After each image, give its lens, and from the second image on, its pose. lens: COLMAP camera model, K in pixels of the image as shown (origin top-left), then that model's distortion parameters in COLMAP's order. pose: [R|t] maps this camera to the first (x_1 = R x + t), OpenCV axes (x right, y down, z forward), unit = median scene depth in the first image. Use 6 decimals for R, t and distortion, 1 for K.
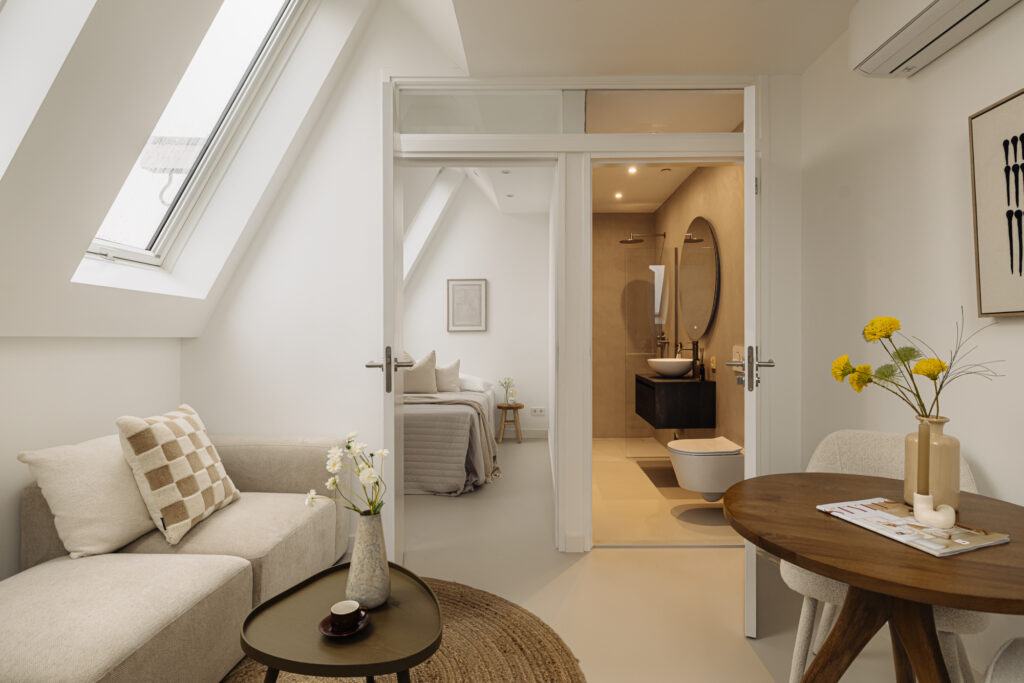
lens RADIAL K [[528.9, 0, 540.5], [0, 528.9, 336.4], [0, 0, 1]] dist [-0.001215, 0.000519]
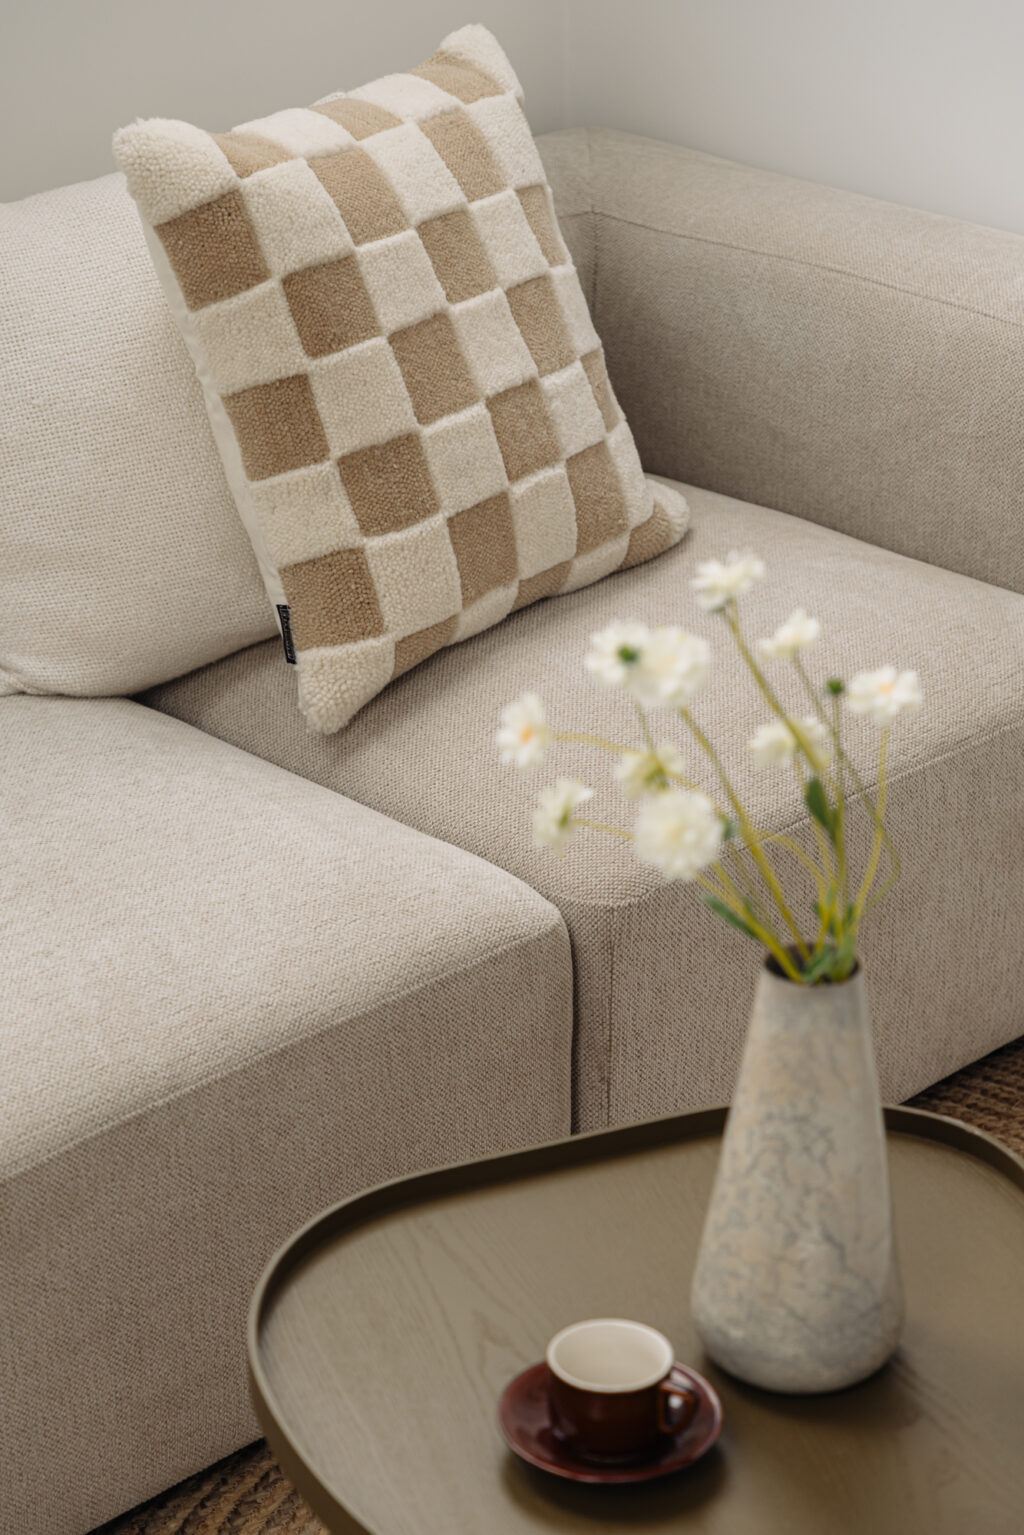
lens RADIAL K [[3699.7, 0, 512.0], [0, 3699.7, 767.5], [0, 0, 1]] dist [0.105761, 0.117765]
pose [[0.711177, 0.287978, -0.641324, 0.347312], [0.008588, 0.908624, 0.417527, -0.230995], [0.702961, -0.302443, 0.643719, 0.057125]]
